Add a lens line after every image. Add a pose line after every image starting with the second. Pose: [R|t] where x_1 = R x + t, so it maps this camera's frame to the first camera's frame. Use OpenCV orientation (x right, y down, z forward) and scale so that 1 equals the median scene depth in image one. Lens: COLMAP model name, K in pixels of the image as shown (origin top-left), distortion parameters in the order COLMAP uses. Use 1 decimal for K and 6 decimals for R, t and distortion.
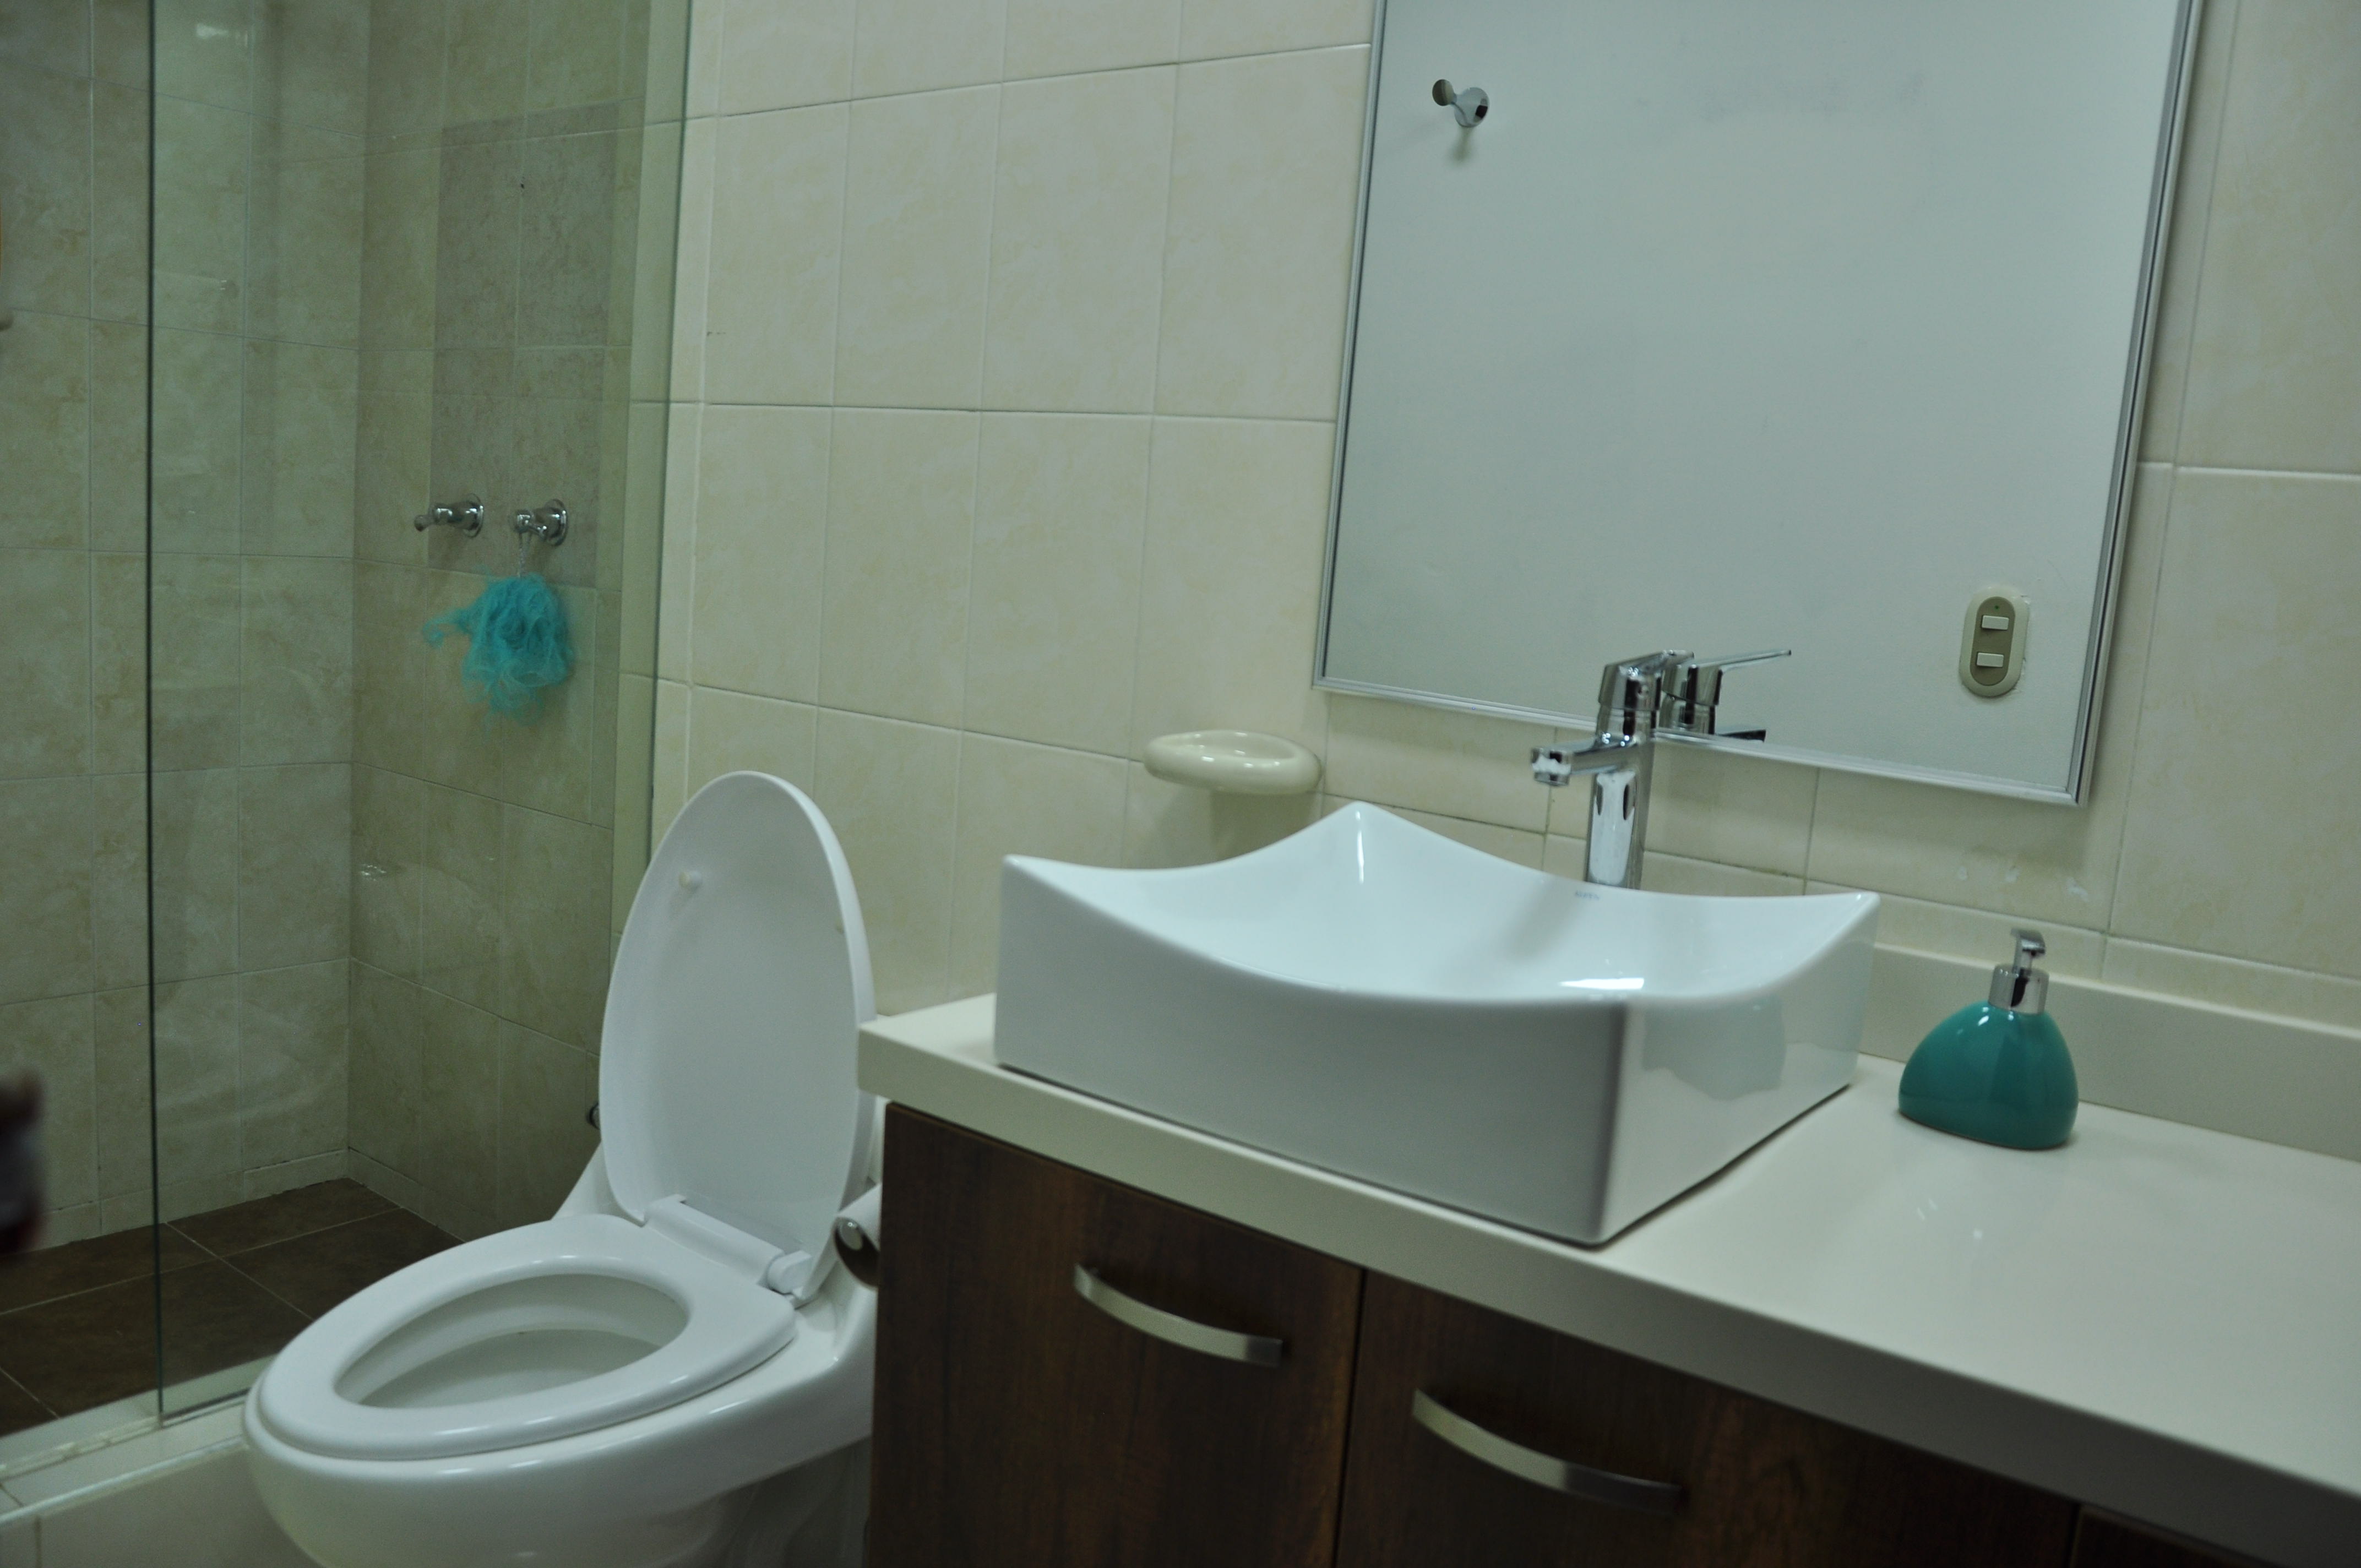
lens RADIAL K [[1887.0, 0, 1180.5], [0, 1887.0, 784.0], [0, 0, 1]] dist [-0.138797, 0.114629]
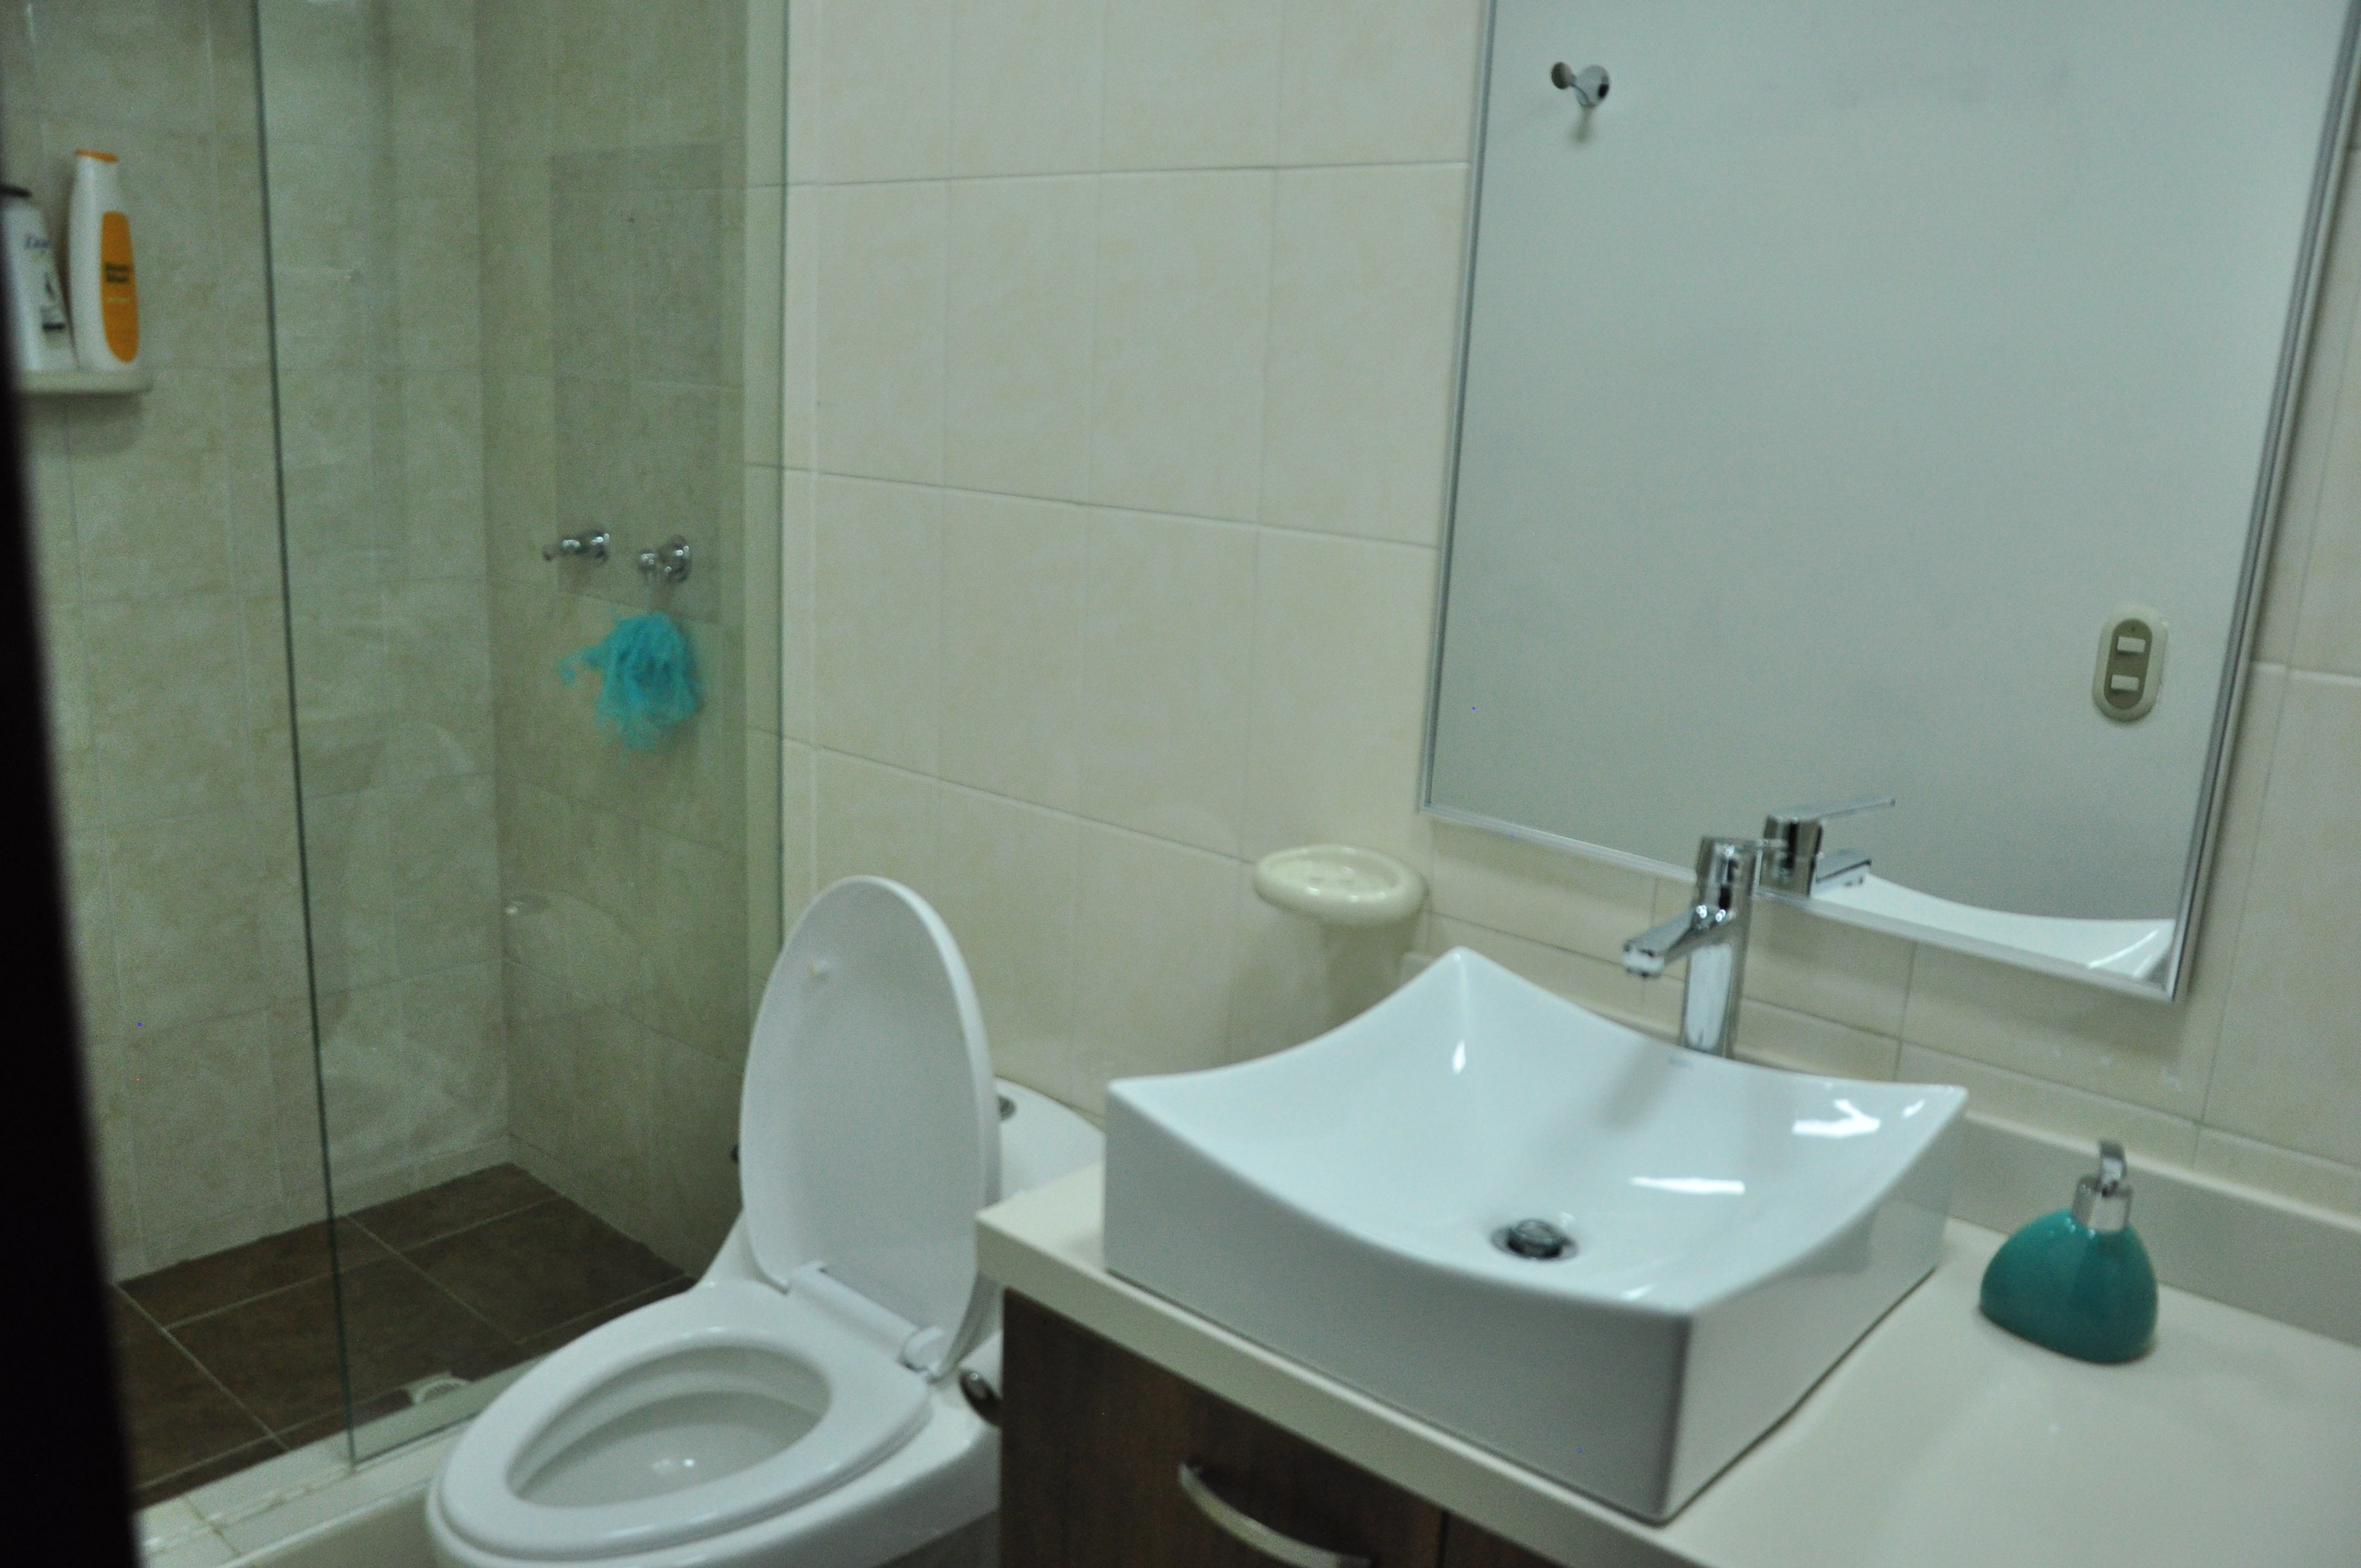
lens RADIAL K [[1902.6, 0, 1180.5], [0, 1902.6, 784.0], [0, 0, 1]] dist [-0.143078, 0.129666]
pose [[0.997037, -0.011592, -0.076049, 0.015960], [0.018407, 0.995813, 0.089537, -0.121303], [0.074693, -0.090672, 0.993076, -0.014755]]
